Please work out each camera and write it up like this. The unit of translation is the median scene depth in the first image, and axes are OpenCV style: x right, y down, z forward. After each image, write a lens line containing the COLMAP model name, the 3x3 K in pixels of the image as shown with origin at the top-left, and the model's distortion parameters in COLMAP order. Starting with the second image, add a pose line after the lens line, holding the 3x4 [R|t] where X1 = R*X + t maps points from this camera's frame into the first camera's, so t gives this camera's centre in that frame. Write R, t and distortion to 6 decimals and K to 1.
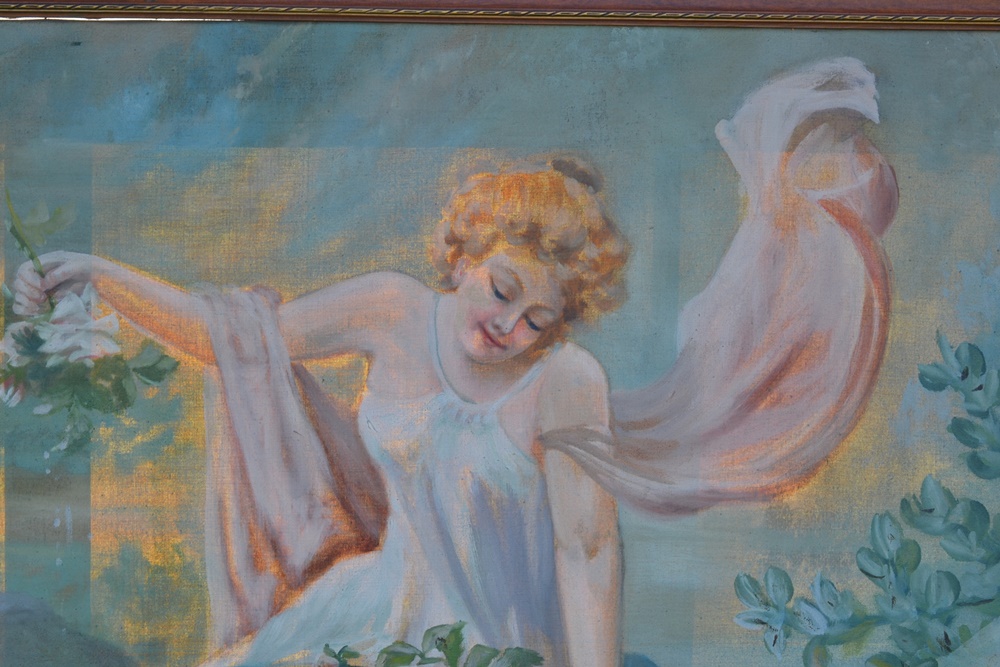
lens RADIAL K [[1781.2, 0, 500.0], [0, 1781.2, 333.5], [0, 0, 1]] dist [-0.012459, 0.086566]
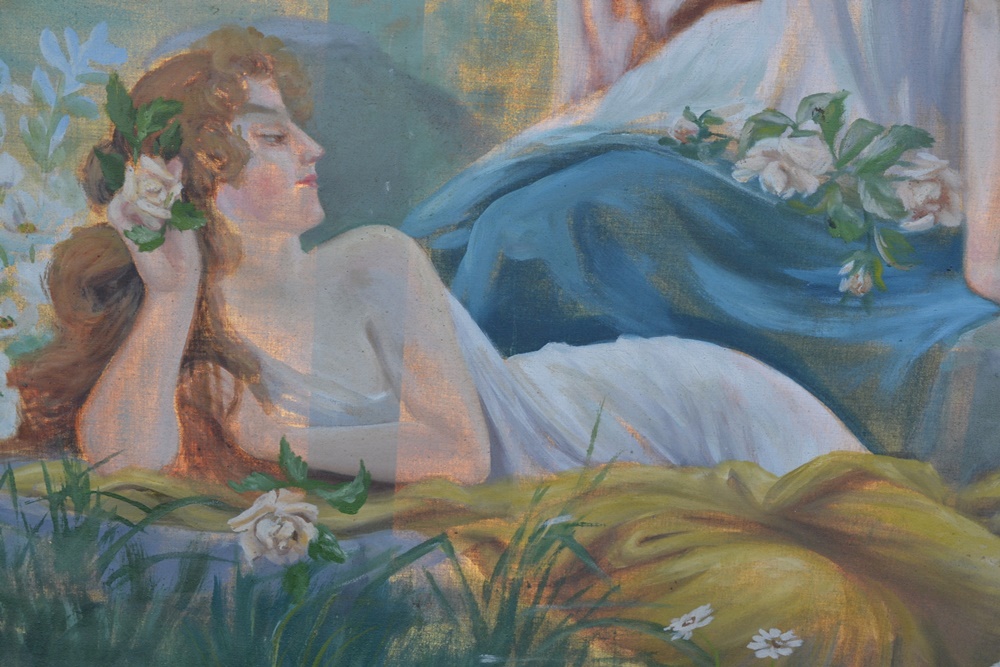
lens RADIAL K [[1781.2, 0, 500.0], [0, 1781.2, 333.5], [0, 0, 1]] dist [-0.012459, 0.086566]
pose [[0.995573, 0.073607, -0.058450, -0.130224], [-0.057600, 0.969202, 0.239437, 0.078595], [0.074274, -0.235010, 0.969151, 0.118675]]
